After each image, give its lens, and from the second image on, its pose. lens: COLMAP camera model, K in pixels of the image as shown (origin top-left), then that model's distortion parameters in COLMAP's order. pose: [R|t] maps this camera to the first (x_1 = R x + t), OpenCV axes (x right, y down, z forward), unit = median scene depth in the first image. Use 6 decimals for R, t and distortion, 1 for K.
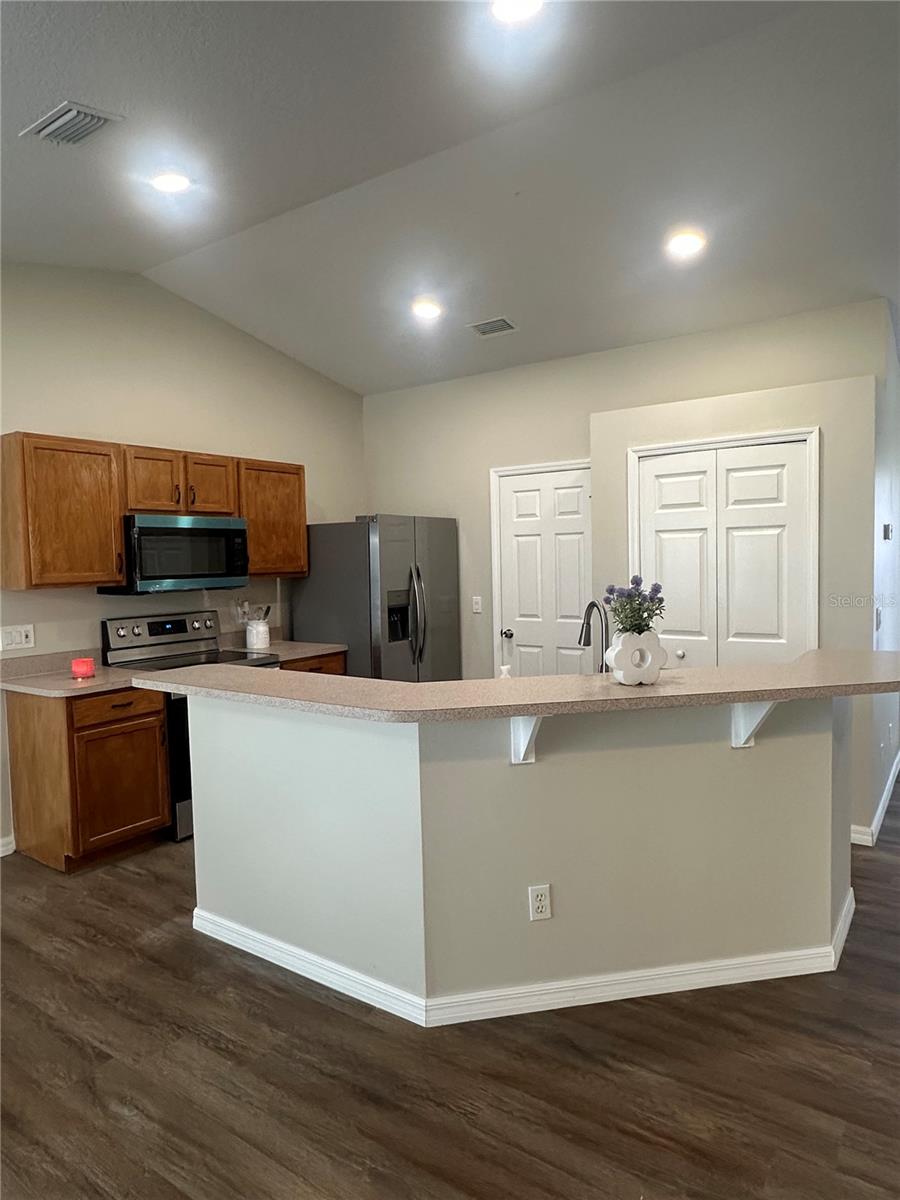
lens RADIAL K [[748.1, 0, 443.9], [0, 748.1, 602.5], [0, 0, 1]] dist [-0.002883, 0.002250]
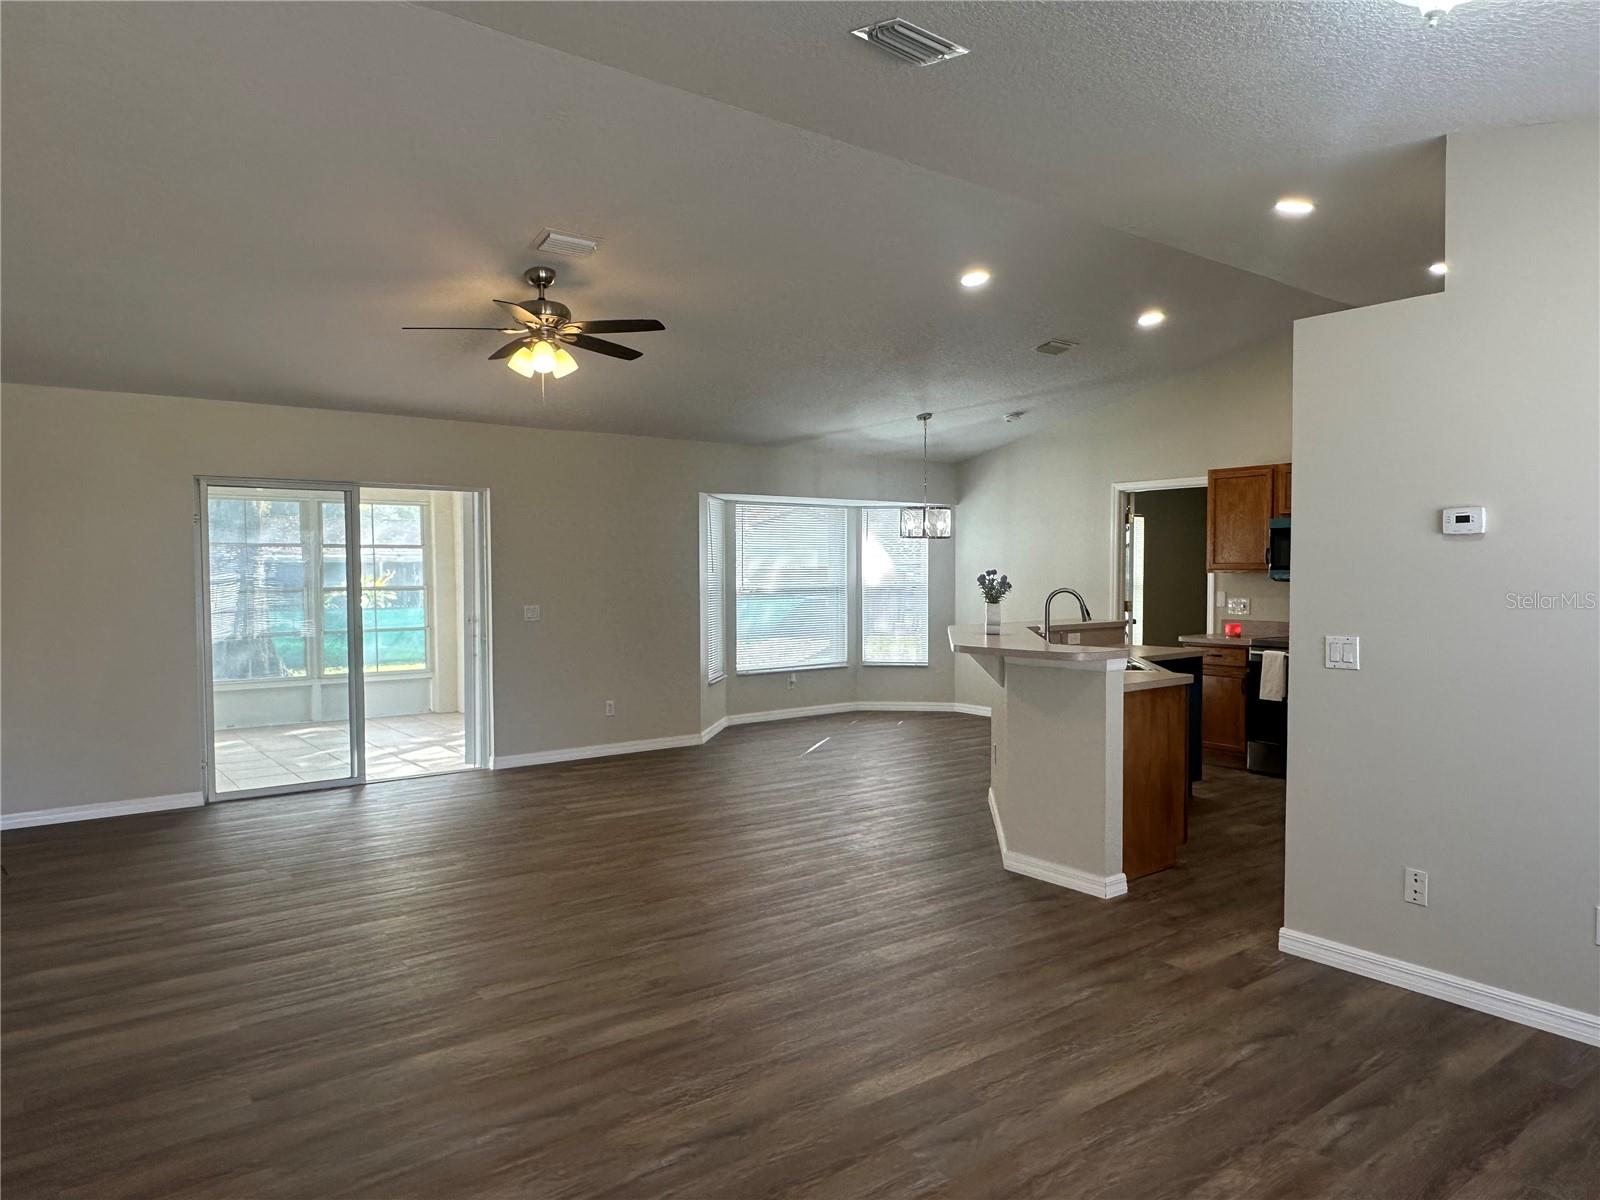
lens RADIAL K [[1023.2, 0, 788.1], [0, 1023.2, 610.2], [0, 0, 1]] dist [0.000919, -0.007332]
pose [[-0.316921, 0.063933, -0.946295, 1.446275], [-0.046472, 0.995480, 0.082820, -0.063313], [0.947313, 0.070223, -0.312517, 0.717227]]
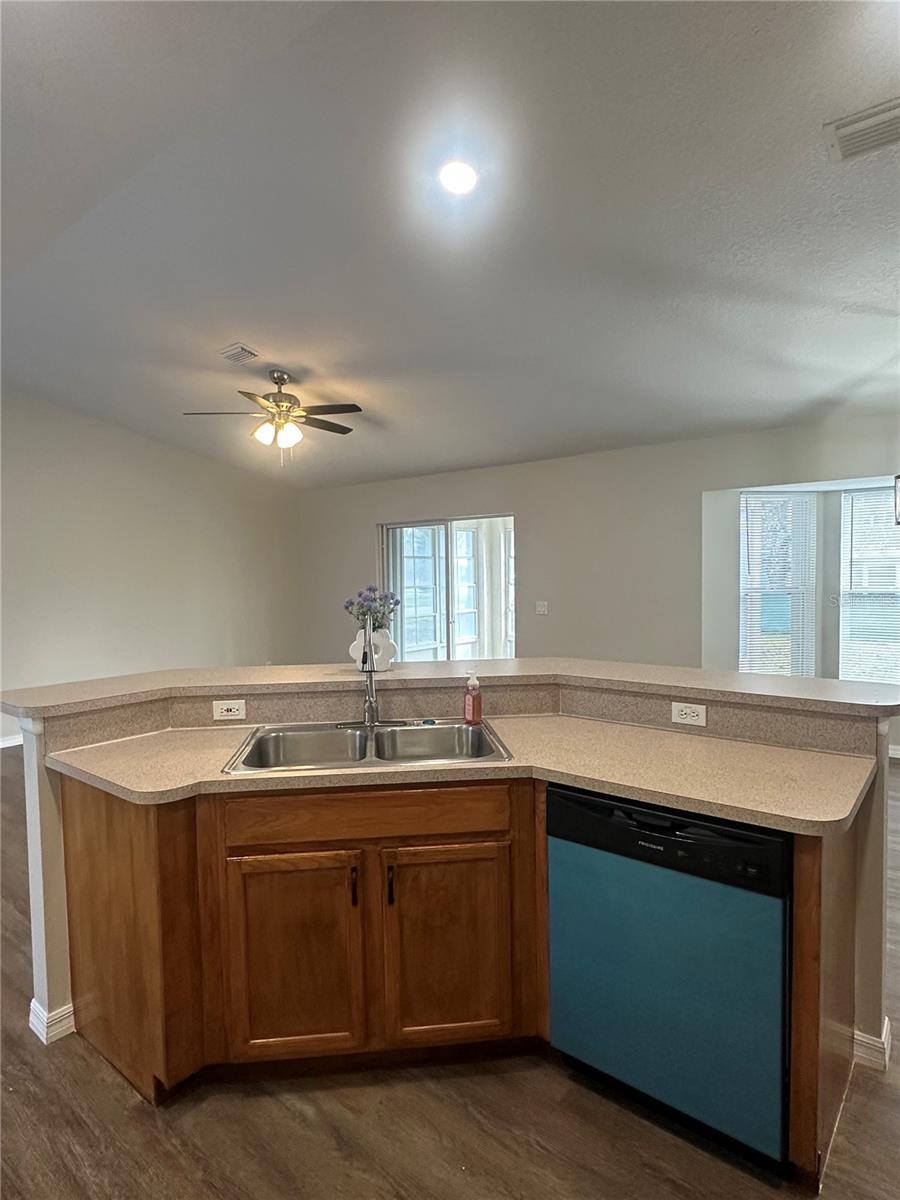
lens RADIAL K [[654.3, 0, 449.4], [0, 654.3, 599.7], [0, 0, 1]] dist [-0.006338, 0.003626]
pose [[-0.996841, 0.035730, 0.070930, 0.036680], [0.043102, 0.993508, 0.105284, -0.066456], [-0.066707, 0.108009, -0.991909, 1.156156]]
